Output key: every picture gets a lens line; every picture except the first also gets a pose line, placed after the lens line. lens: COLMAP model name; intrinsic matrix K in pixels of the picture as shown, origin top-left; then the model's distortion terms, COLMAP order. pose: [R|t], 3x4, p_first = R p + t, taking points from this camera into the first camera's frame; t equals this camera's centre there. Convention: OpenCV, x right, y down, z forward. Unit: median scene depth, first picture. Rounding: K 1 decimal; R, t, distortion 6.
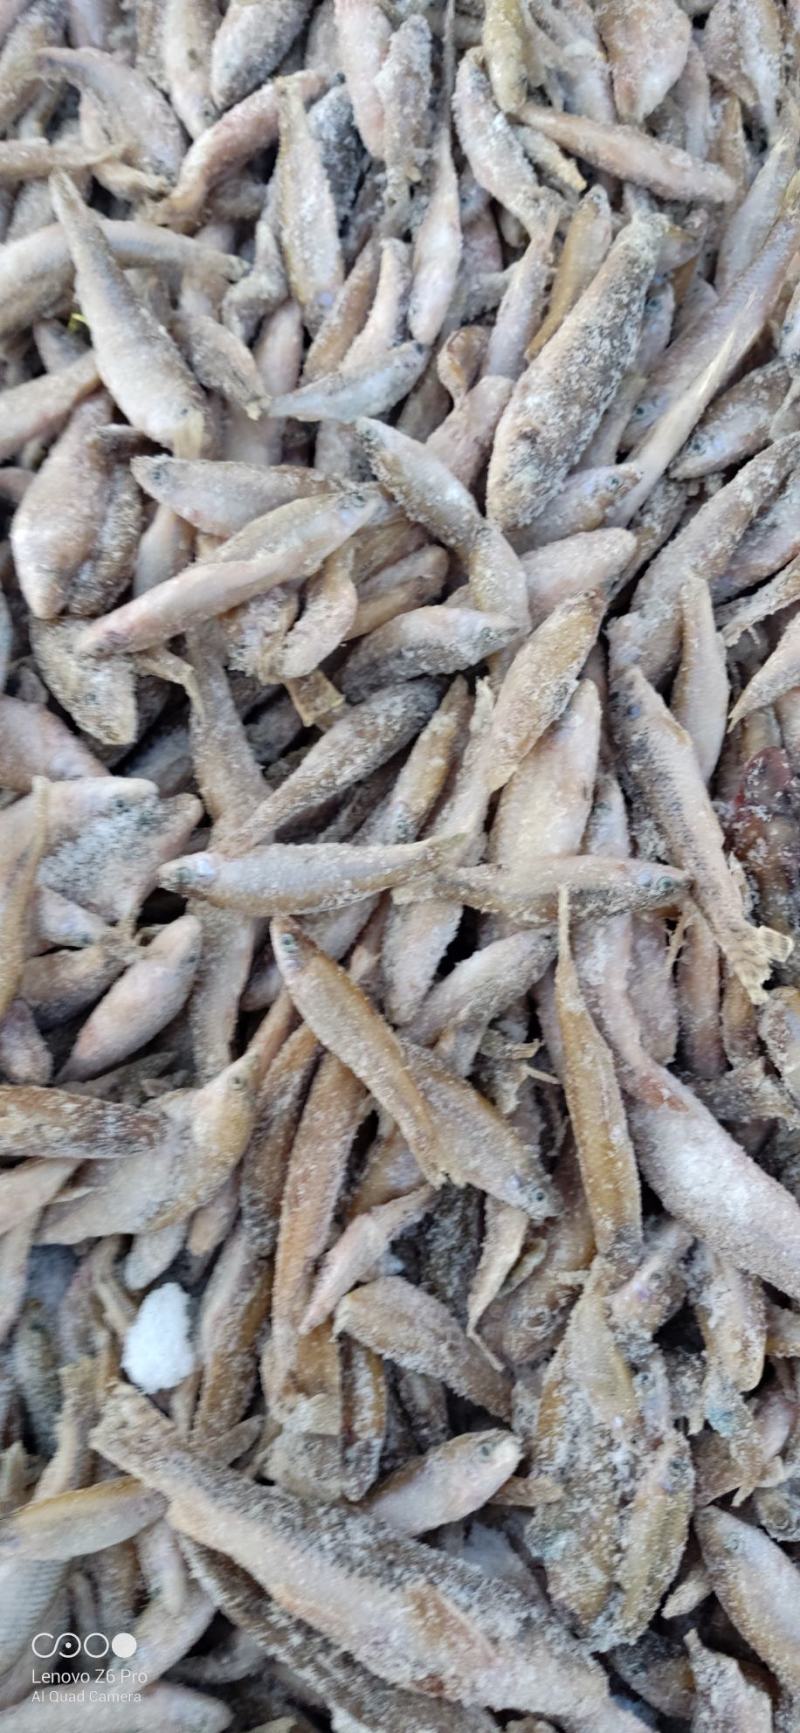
lens RADIAL K [[1205.2, 0, 429.9], [0, 1205.2, 873.6], [0, 0, 1]] dist [0.032987, -0.089340]
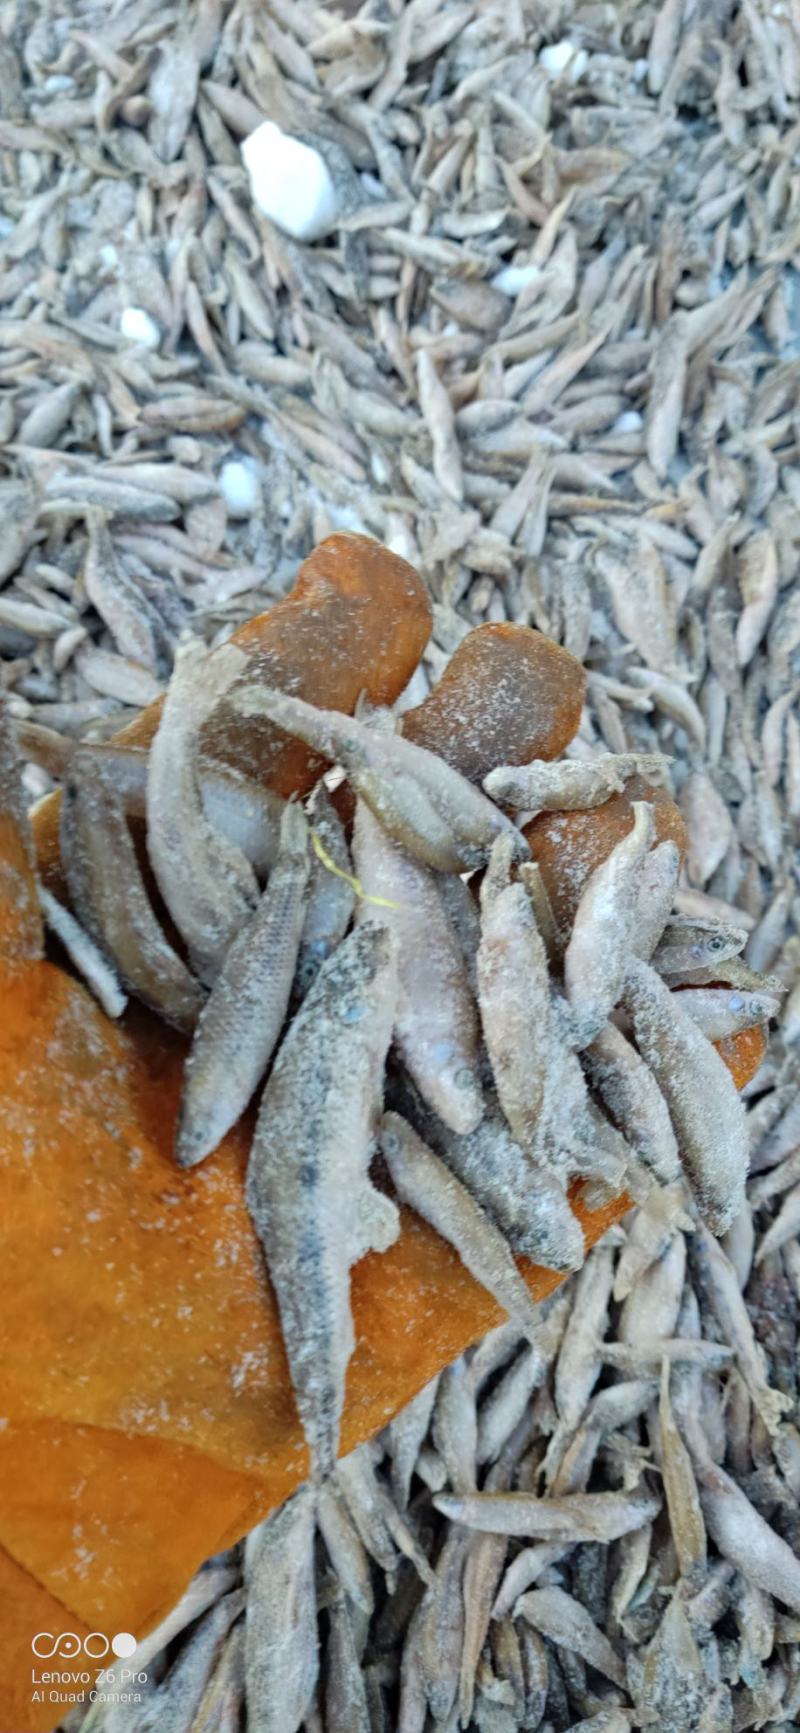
lens RADIAL K [[1205.2, 0, 393.3], [0, 1205.2, 877.3], [0, 0, 1]] dist [0.032987, -0.089340]
pose [[0.996871, 0.077595, -0.015046, -0.332610], [-0.078925, 0.966932, -0.242515, -0.214467], [-0.004269, 0.242944, 0.970031, -0.957474]]
